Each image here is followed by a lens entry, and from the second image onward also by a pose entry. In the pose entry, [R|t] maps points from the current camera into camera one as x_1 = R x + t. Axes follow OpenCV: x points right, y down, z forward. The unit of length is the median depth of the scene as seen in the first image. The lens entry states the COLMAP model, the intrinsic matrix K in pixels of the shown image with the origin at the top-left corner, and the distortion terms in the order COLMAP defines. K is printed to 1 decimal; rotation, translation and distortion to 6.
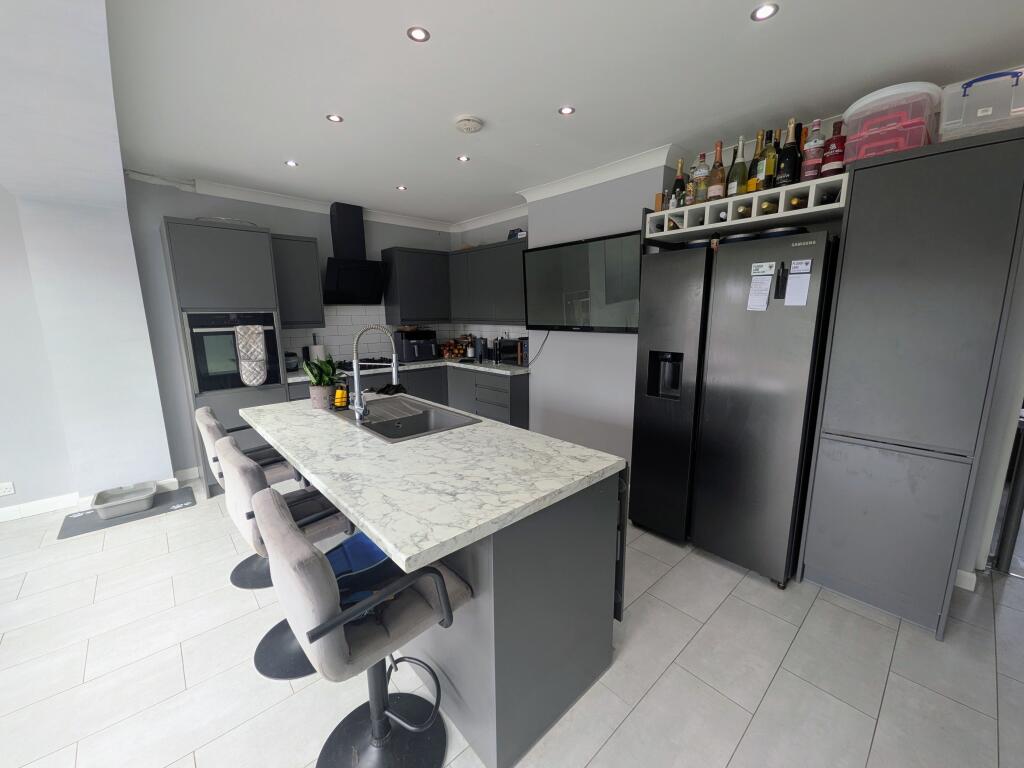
lens RADIAL K [[403.4, 0, 512.9], [0, 403.4, 385.8], [0, 0, 1]] dist [0.006769, -0.000203]
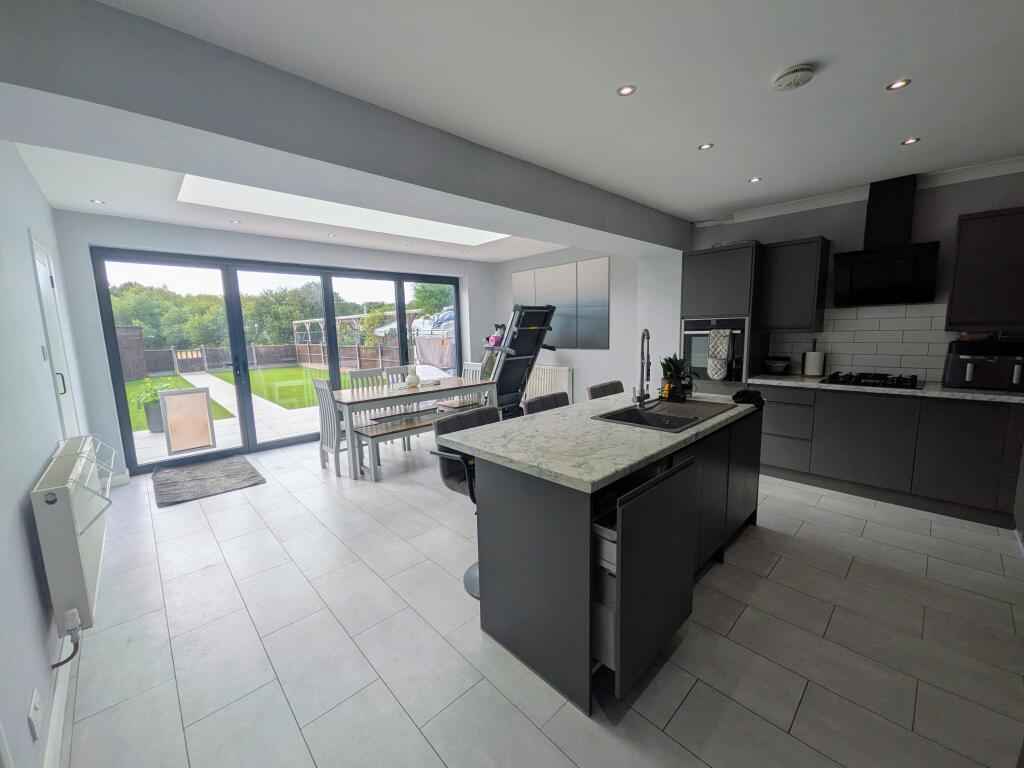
lens RADIAL K [[403.4, 0, 515.0], [0, 403.4, 384.2], [0, 0, 1]] dist [0.006769, -0.000203]
pose [[0.025929, 0.145448, -0.989026, 0.749244], [-0.158175, 0.977492, 0.139605, -0.085695], [0.987071, 0.152820, 0.048352, 0.511983]]
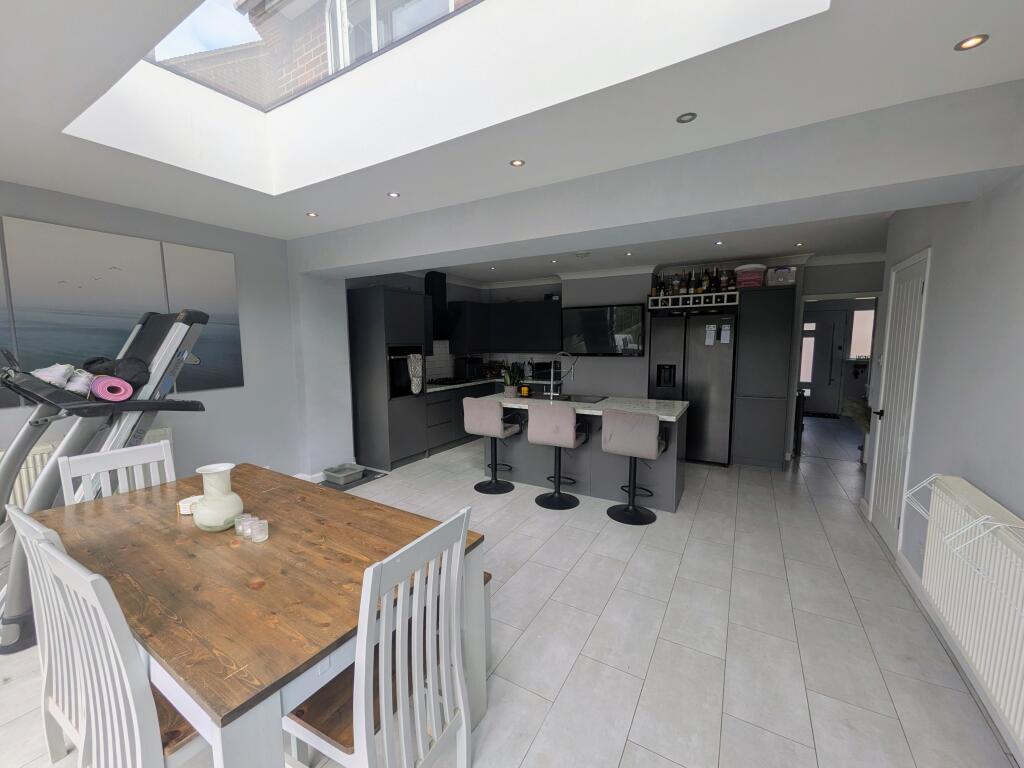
lens RADIAL K [[403.4, 0, 514.7], [0, 403.4, 384.9], [0, 0, 1]] dist [0.006769, -0.000203]
pose [[0.952805, -0.030347, 0.302061, -1.058854], [0.053898, 0.996094, -0.069937, 0.129995], [-0.298759, 0.082916, 0.950720, -0.771627]]
